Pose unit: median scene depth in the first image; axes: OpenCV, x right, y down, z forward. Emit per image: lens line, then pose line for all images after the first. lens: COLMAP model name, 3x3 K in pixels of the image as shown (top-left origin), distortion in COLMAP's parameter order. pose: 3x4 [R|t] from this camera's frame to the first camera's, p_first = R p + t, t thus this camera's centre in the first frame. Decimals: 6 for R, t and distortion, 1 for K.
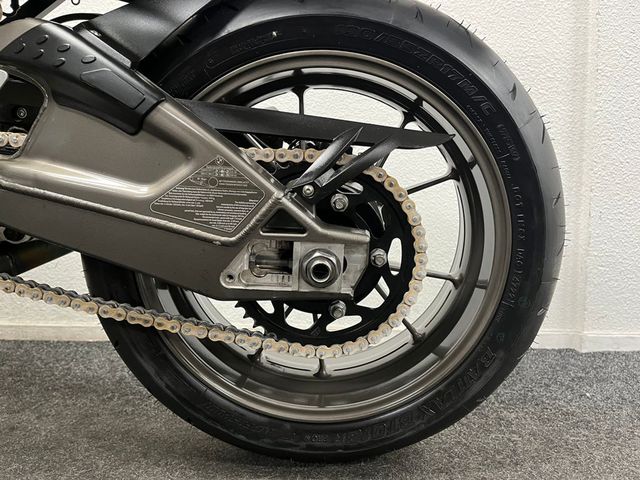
lens RADIAL K [[478.3, 0, 316.3], [0, 478.3, 237.6], [0, 0, 1]] dist [0.054540, -0.009173]
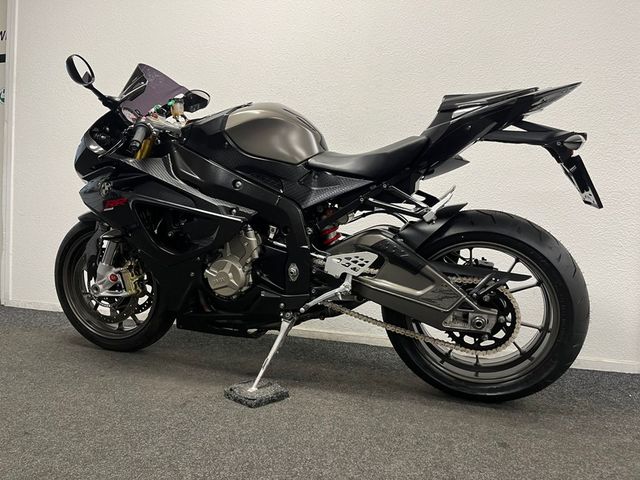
lens RADIAL K [[478.3, 0, 318.7], [0, 478.3, 235.0], [0, 0, 1]] dist [0.054540, -0.009173]
pose [[0.955923, 0.022257, -0.292772, -0.067542], [-0.033410, 0.998892, -0.033148, -0.304652], [0.291710, 0.041469, 0.955608, -1.889577]]
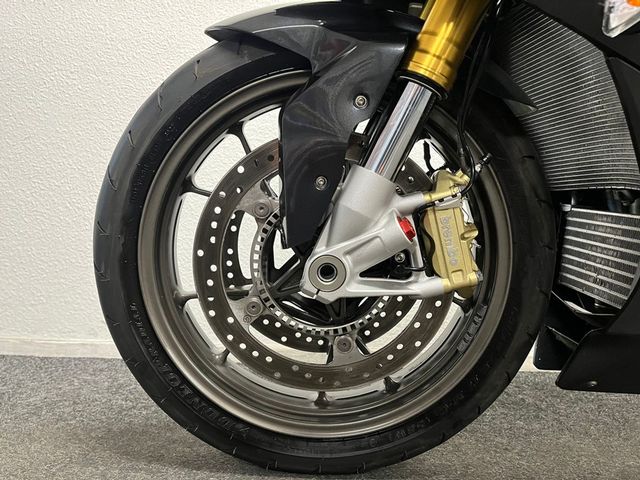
lens RADIAL K [[478.3, 0, 320.1], [0, 478.3, 238.8], [0, 0, 1]] dist [0.054540, -0.009173]
pose [[0.999466, 0.019540, 0.026177, -2.688740], [-0.017961, 0.998080, -0.059271, 0.017380], [-0.027285, 0.058769, 0.997899, 0.067651]]
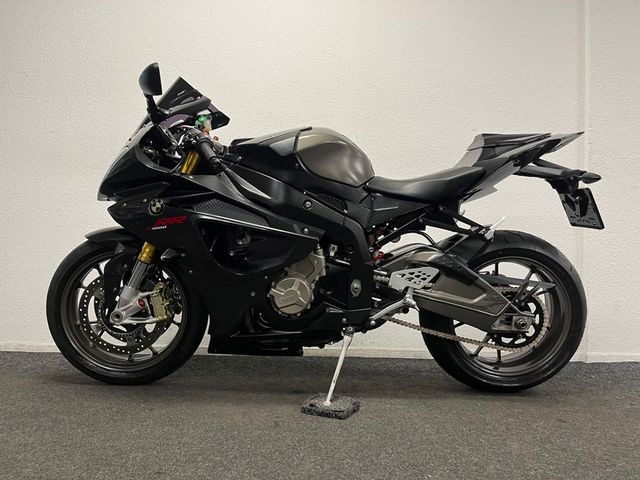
lens RADIAL K [[478.3, 0, 324.0], [0, 478.3, 241.9], [0, 0, 1]] dist [0.054540, -0.009173]
pose [[0.998943, 0.009665, 0.044936, -1.436592], [-0.006203, 0.997046, -0.076552, -0.227571], [-0.045543, 0.076192, 0.996052, -2.240387]]
